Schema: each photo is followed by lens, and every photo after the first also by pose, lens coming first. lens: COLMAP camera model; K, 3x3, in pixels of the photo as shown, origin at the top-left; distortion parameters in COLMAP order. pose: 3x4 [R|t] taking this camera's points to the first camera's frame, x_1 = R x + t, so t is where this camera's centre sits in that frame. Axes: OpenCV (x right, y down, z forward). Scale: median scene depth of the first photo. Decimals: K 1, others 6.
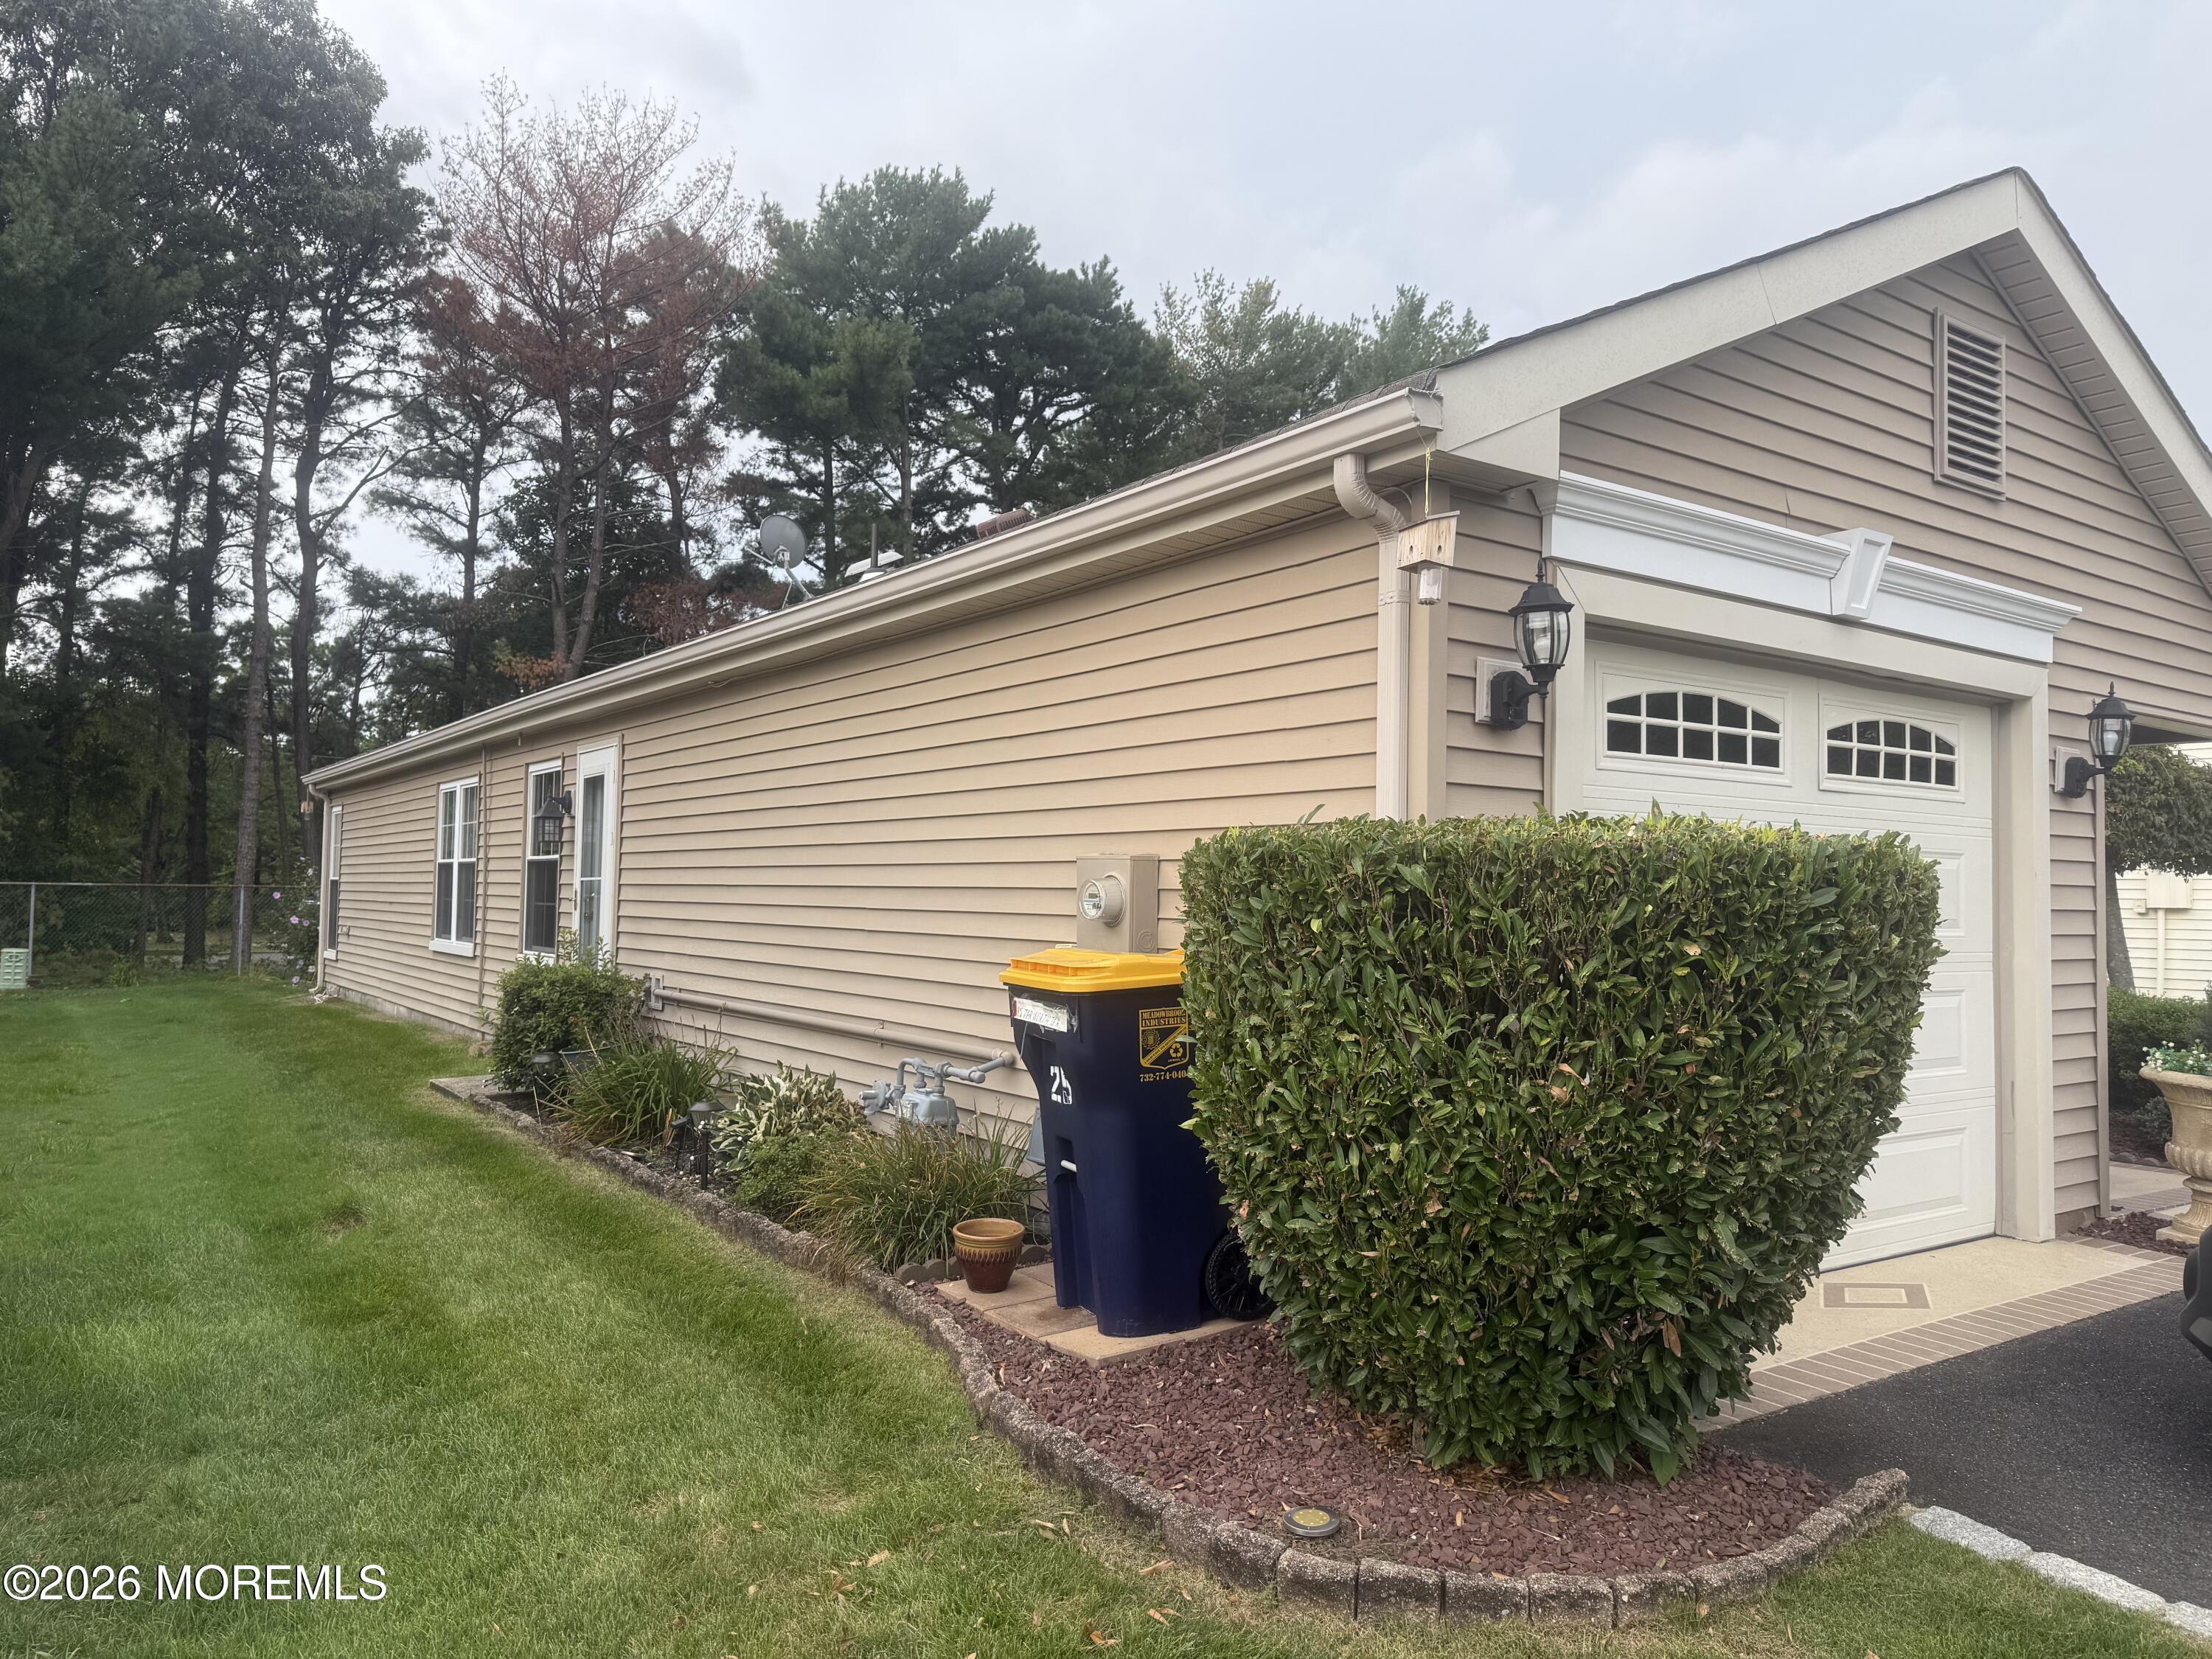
lens RADIAL K [[1567.8, 0, 1112.0], [0, 1567.8, 836.2], [0, 0, 1]] dist [0.049210, -0.080566]
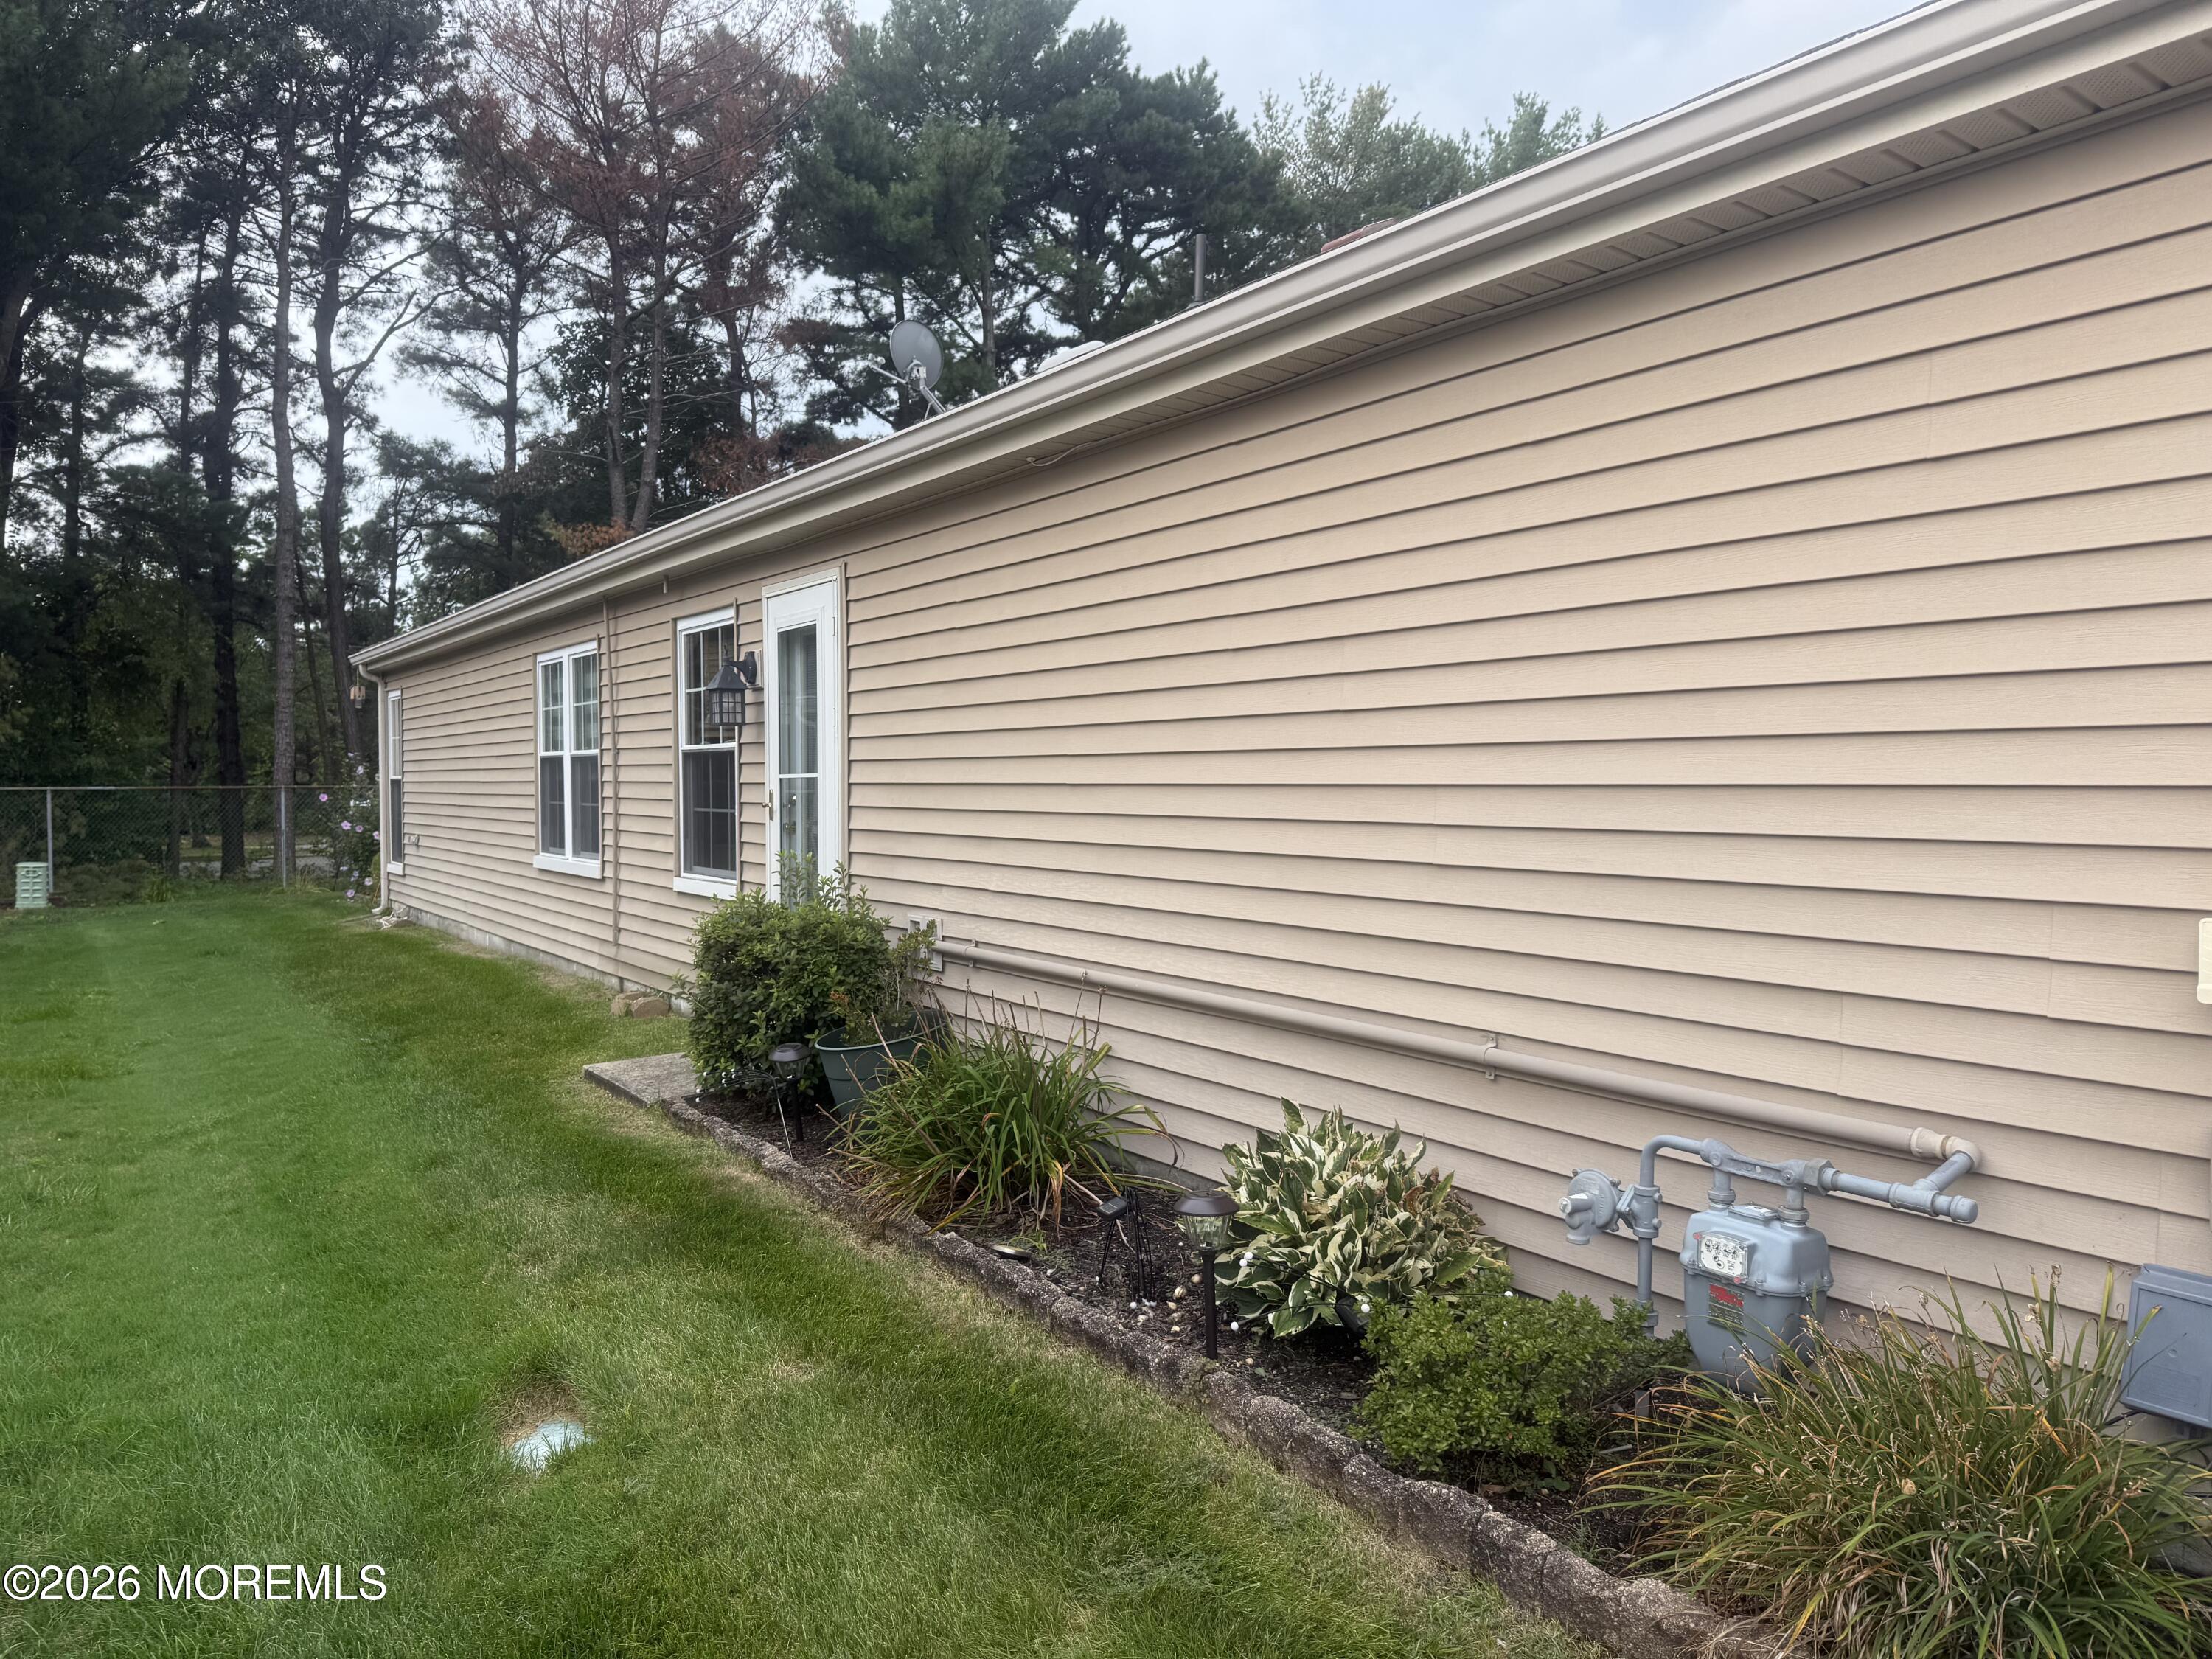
lens RADIAL K [[1551.7, 0, 1107.3], [0, 1551.7, 826.8], [0, 0, 1]] dist [0.051971, -0.082451]
pose [[0.999725, -0.018279, -0.014674, -0.059099], [0.019256, 0.997403, 0.069404, 0.001466], [0.013367, -0.069667, 0.997481, 0.100531]]
